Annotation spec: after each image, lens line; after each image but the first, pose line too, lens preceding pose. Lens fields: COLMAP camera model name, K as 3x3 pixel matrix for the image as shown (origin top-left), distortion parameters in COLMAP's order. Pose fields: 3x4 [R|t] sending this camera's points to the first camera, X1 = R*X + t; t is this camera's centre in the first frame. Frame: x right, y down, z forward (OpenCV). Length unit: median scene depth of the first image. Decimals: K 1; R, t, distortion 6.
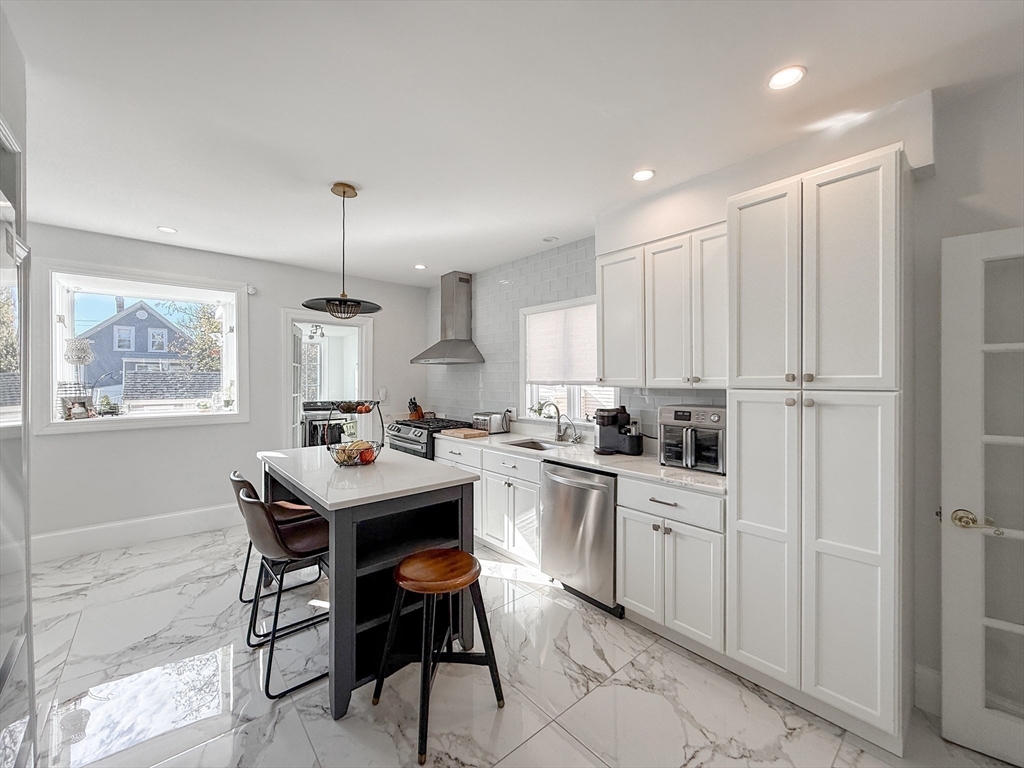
lens RADIAL K [[418.8, 0, 512.0], [0, 418.8, 384.0], [0, 0, 1]] dist [-0.000401, 0.000328]
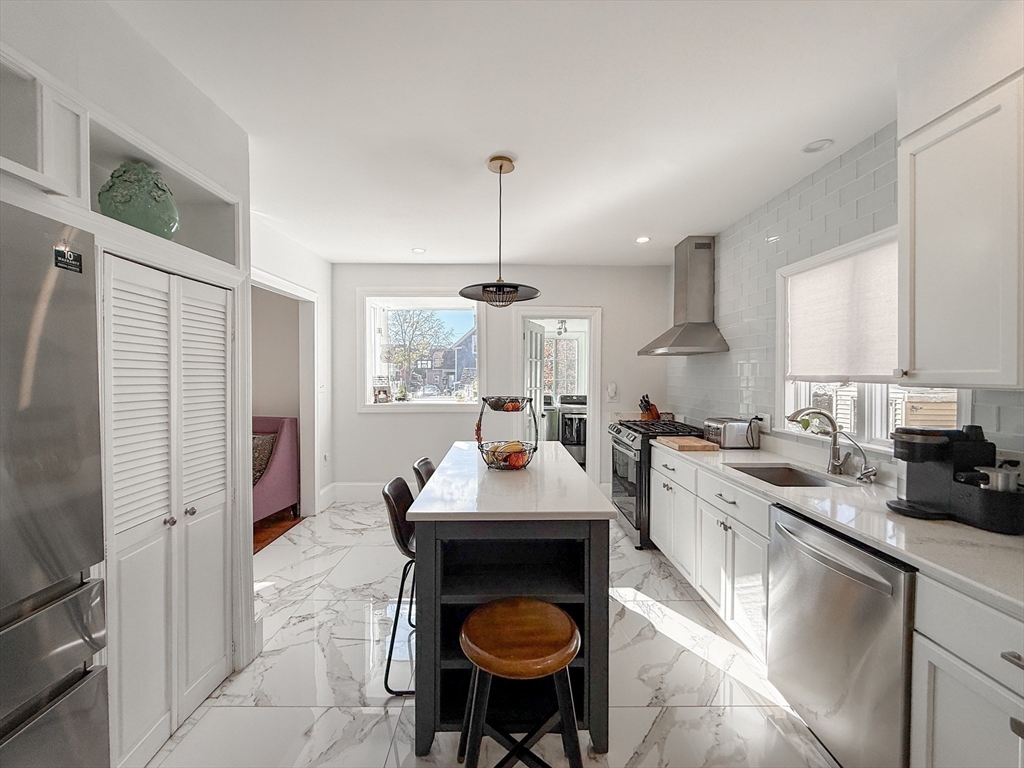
lens RADIAL K [[409.1, 0, 512.0], [0, 409.1, 384.0], [0, 0, 1]] dist [-0.001429, 0.000320]
pose [[0.758880, 0.015231, -0.651053, 0.142637], [-0.007618, 0.999866, 0.014511, -0.000190], [0.651186, -0.006053, 0.758894, 0.240595]]
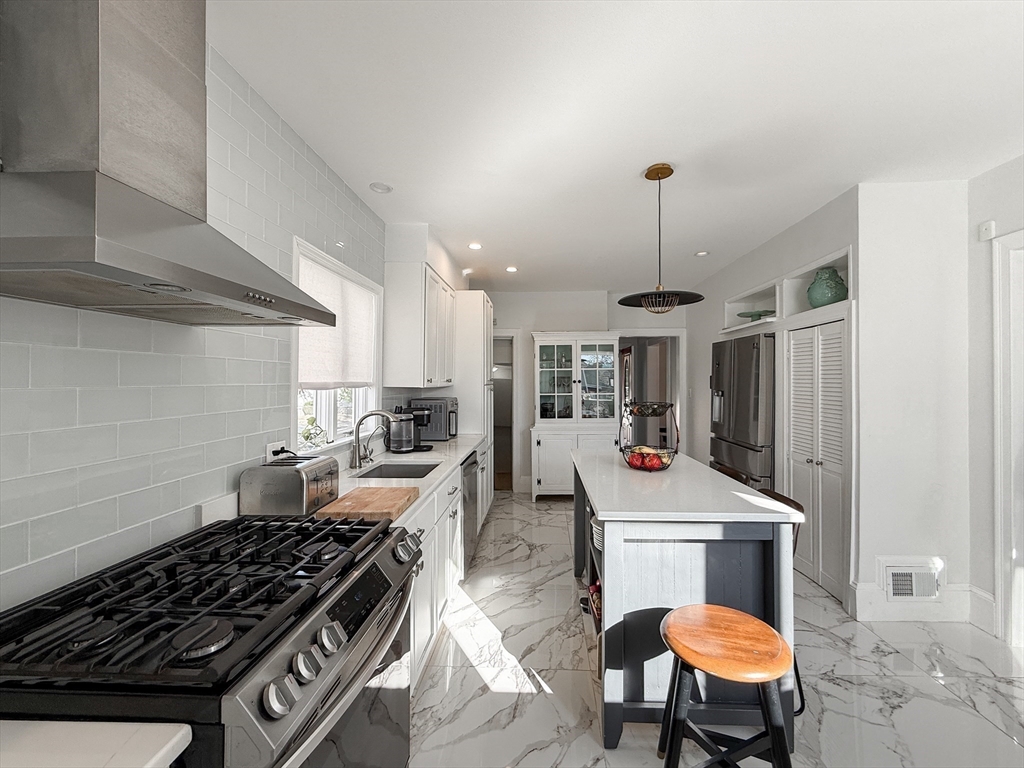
lens RADIAL K [[418.8, 0, 512.0], [0, 418.8, 384.0], [0, 0, 1]] dist [-0.000401, 0.000328]
pose [[-0.702298, -0.005328, 0.711864, -0.588064], [0.005371, 0.999904, 0.012783, -0.015497], [-0.711863, 0.012800, -0.702201, 1.332328]]
